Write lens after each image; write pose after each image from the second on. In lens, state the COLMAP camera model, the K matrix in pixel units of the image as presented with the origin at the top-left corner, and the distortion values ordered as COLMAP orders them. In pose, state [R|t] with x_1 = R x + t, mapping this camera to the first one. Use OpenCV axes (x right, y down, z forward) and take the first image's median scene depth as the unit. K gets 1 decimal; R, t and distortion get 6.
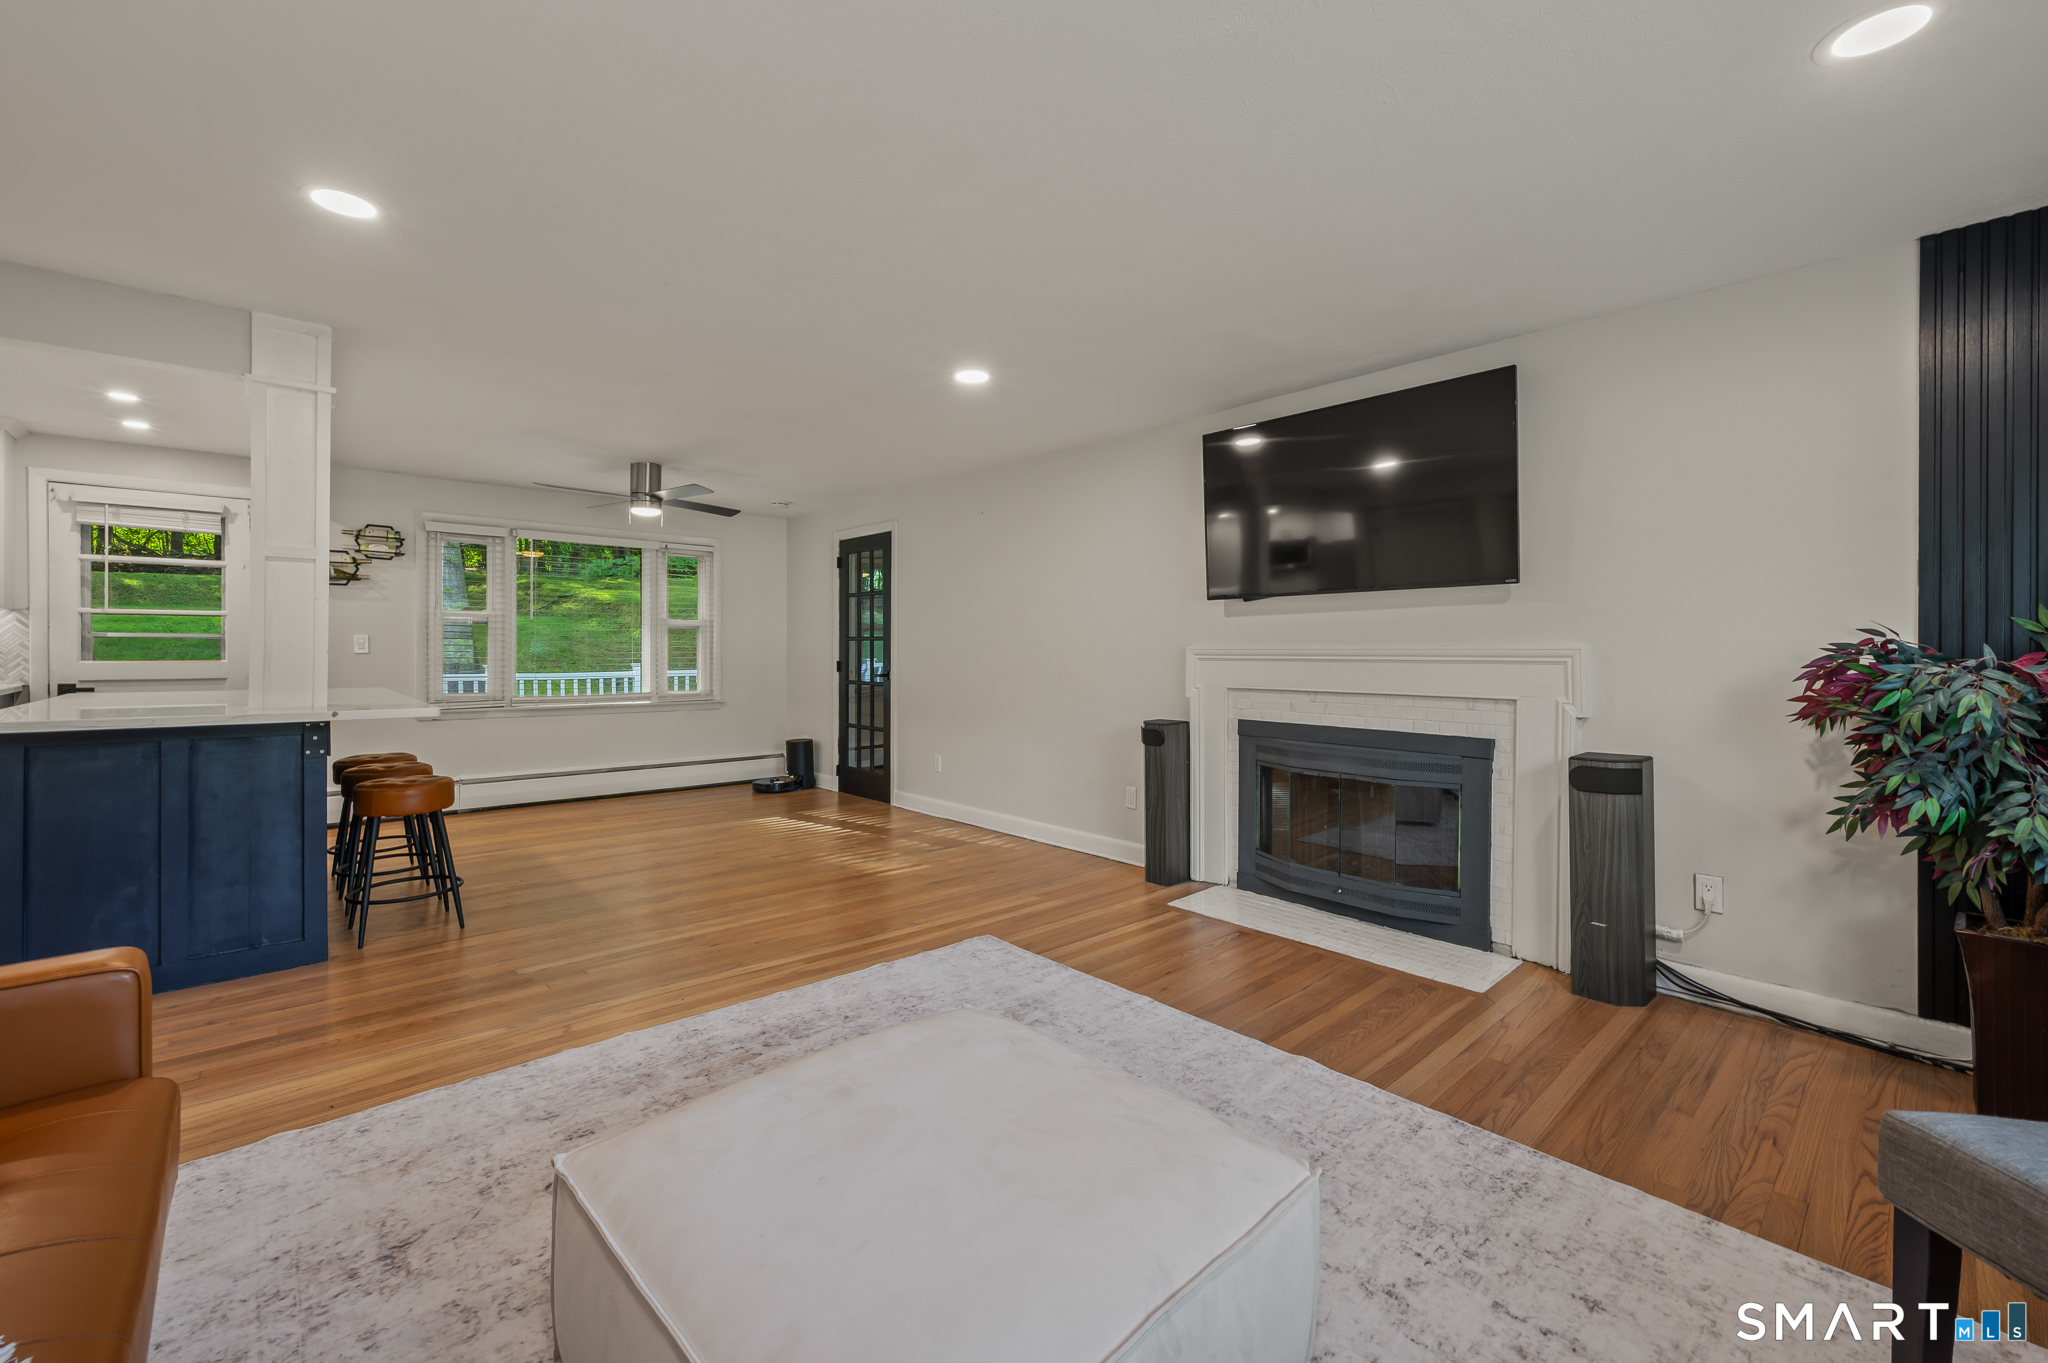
lens RADIAL K [[820.5, 0, 990.9], [0, 820.5, 656.5], [0, 0, 1]] dist [-0.000954, 0.000004]
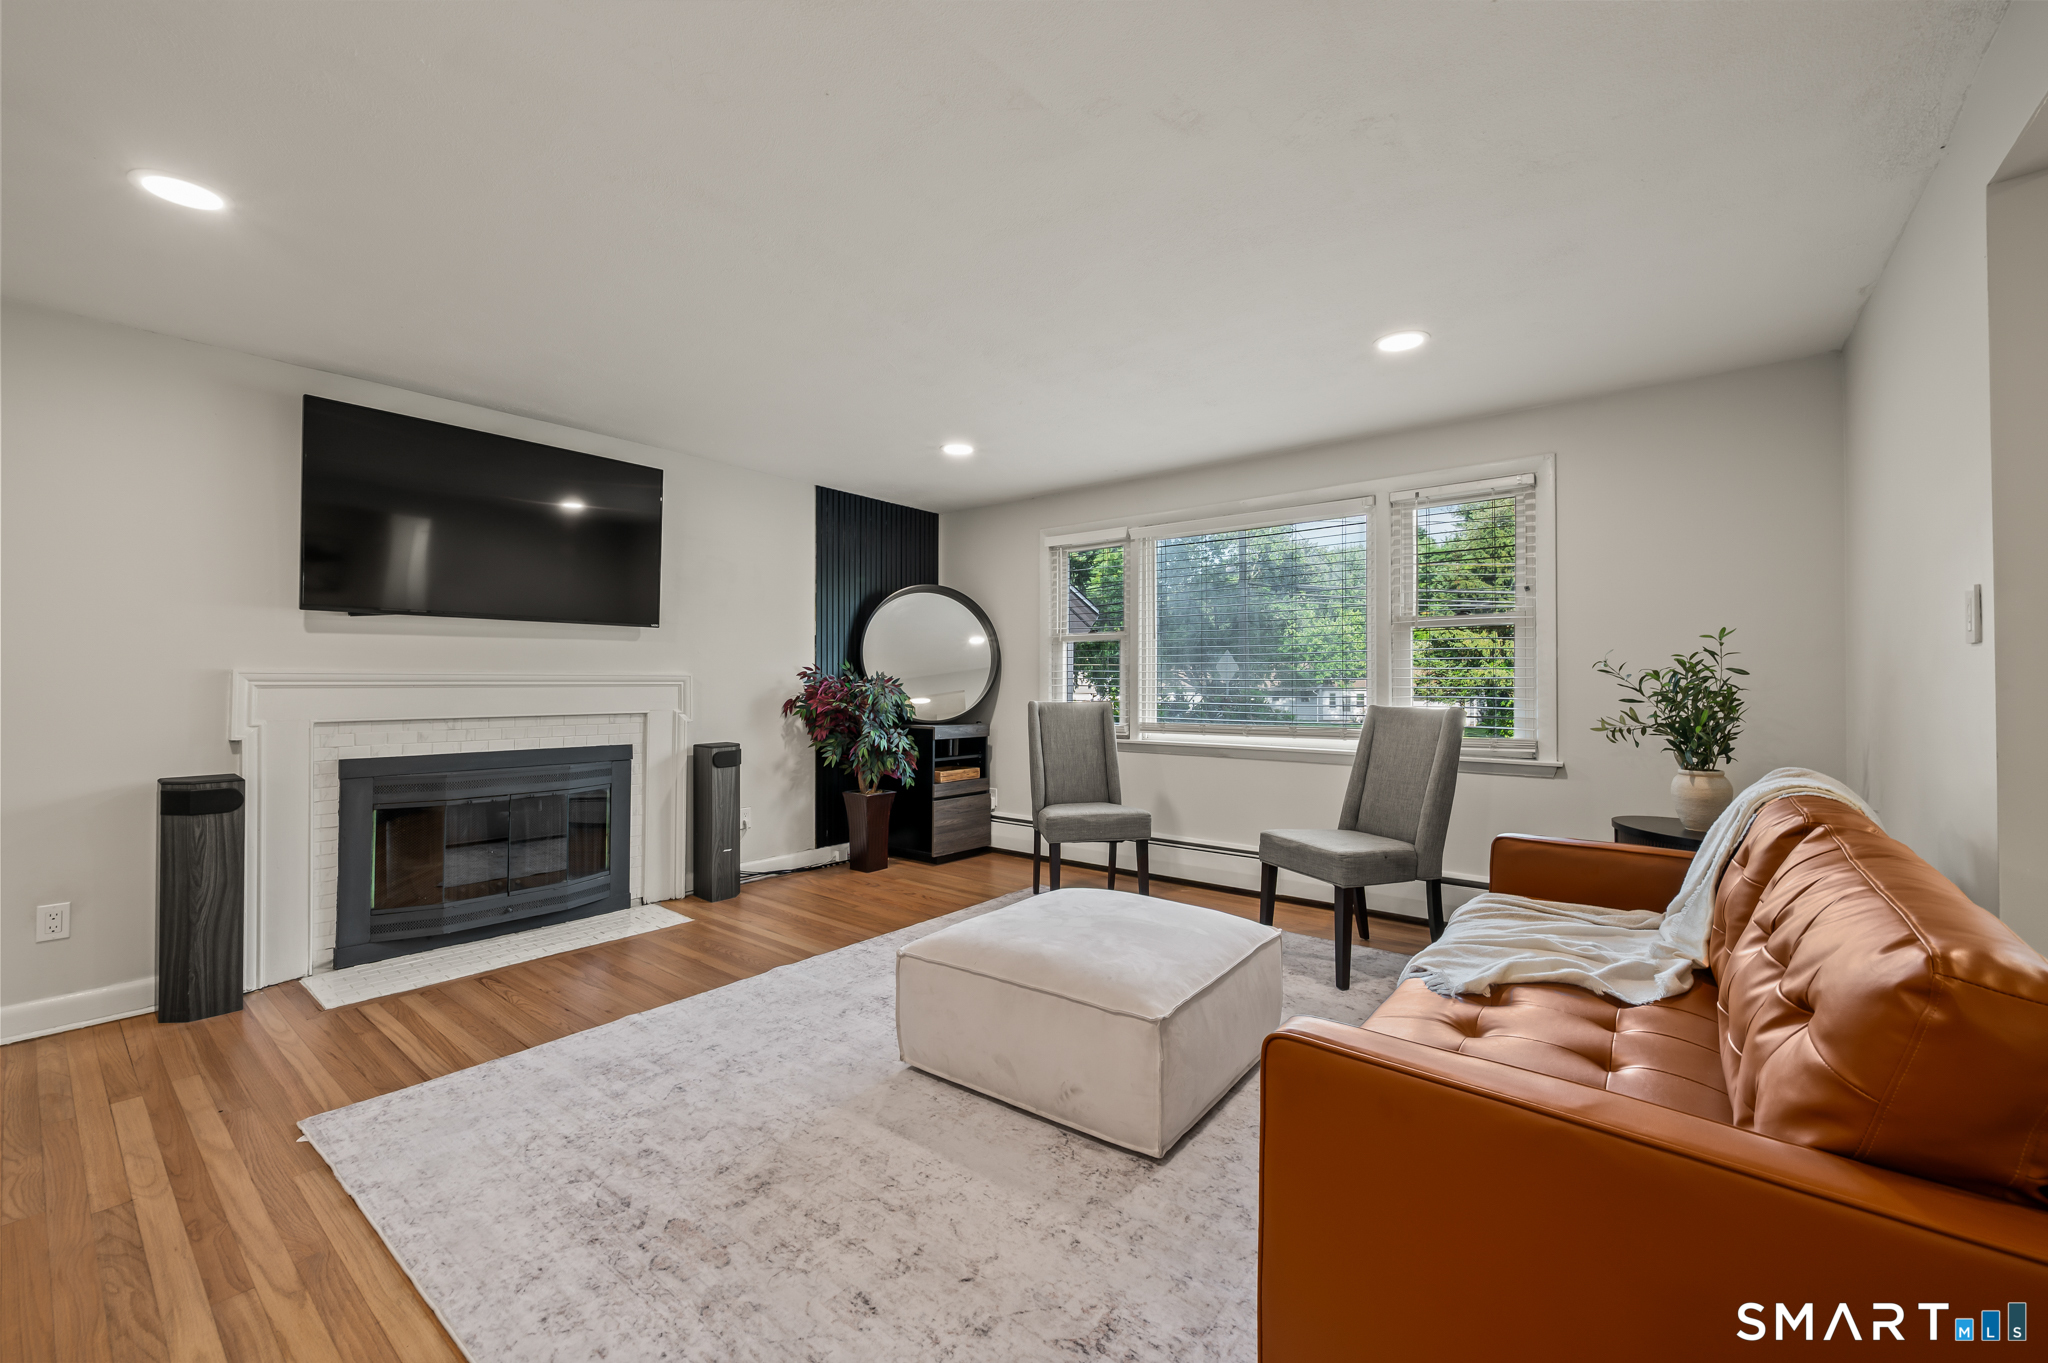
lens RADIAL K [[800.9, 0, 1038.4], [0, 800.9, 682.1], [0, 0, 1]] dist [-0.000564, -0.000080]
pose [[-0.169195, -0.002122, 0.985580, -0.665119], [0.005790, 0.999978, 0.003147, 0.001050], [-0.985566, 0.006238, -0.169179, 0.506498]]
